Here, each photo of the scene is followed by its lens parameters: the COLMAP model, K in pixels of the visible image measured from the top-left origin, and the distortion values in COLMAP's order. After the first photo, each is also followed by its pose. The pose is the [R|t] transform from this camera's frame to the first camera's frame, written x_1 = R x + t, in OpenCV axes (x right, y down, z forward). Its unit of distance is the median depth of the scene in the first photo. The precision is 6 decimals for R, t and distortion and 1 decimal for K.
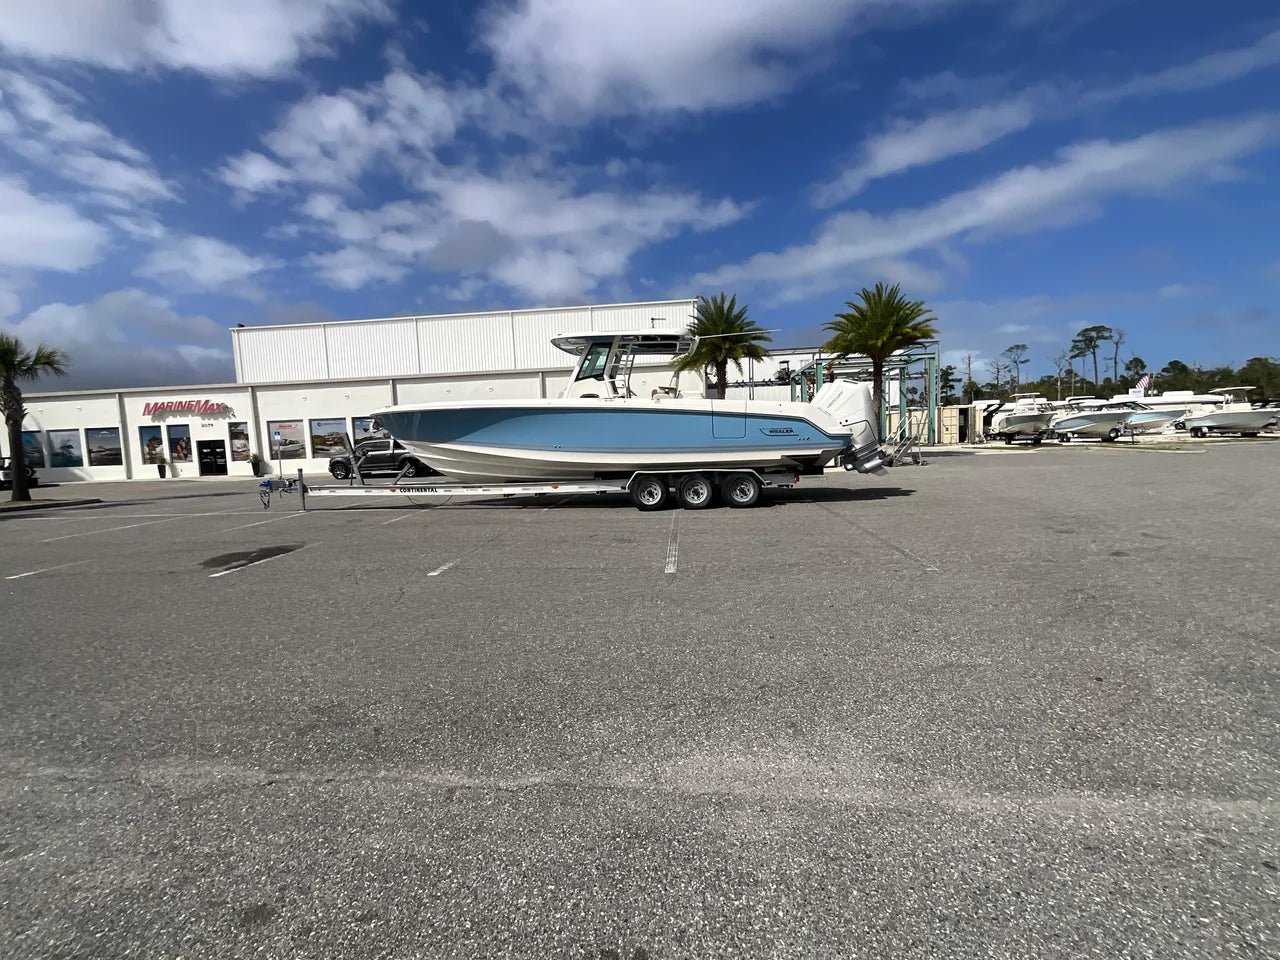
lens RADIAL K [[522.6, 0, 639.8], [0, 522.6, 482.3], [0, 0, 1]] dist [0.013554, -0.007006]
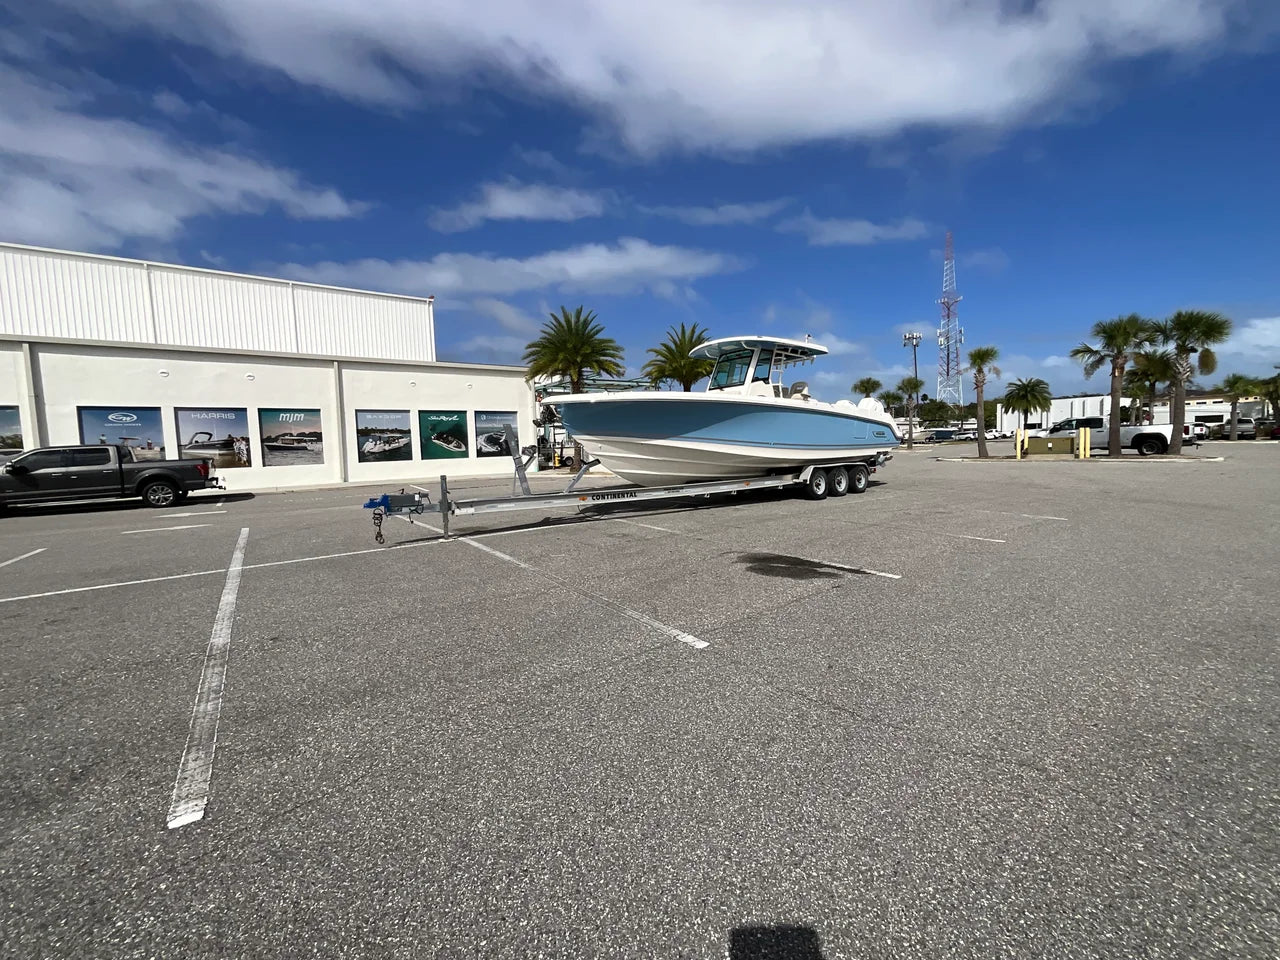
lens RADIAL K [[517.9, 0, 639.5], [0, 517.9, 468.5], [0, 0, 1]] dist [-0.001175, 0.000051]
pose [[0.744481, -0.020320, 0.667334, -0.317311], [0.059573, 0.997572, -0.036085, 0.001065], [-0.664980, 0.066619, 0.743884, 0.124046]]
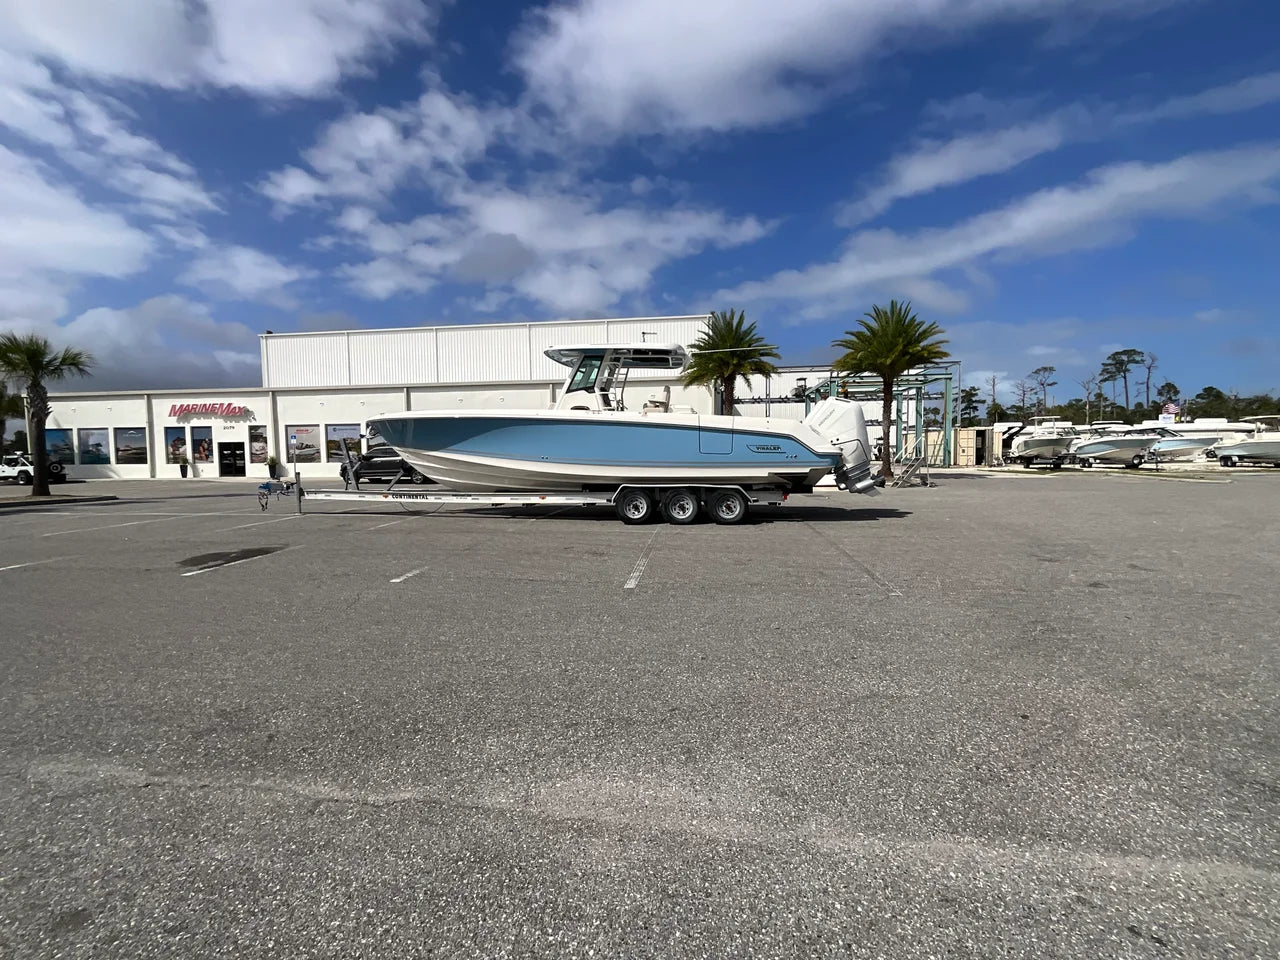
lens RADIAL K [[522.6, 0, 639.8], [0, 522.6, 482.3], [0, 0, 1]] dist [0.013554, -0.007006]
pose [[0.998990, 0.029149, -0.034187, 0.018354], [-0.029993, 0.999251, -0.024435, -0.000495], [0.033449, 0.025436, 0.999117, 0.001493]]
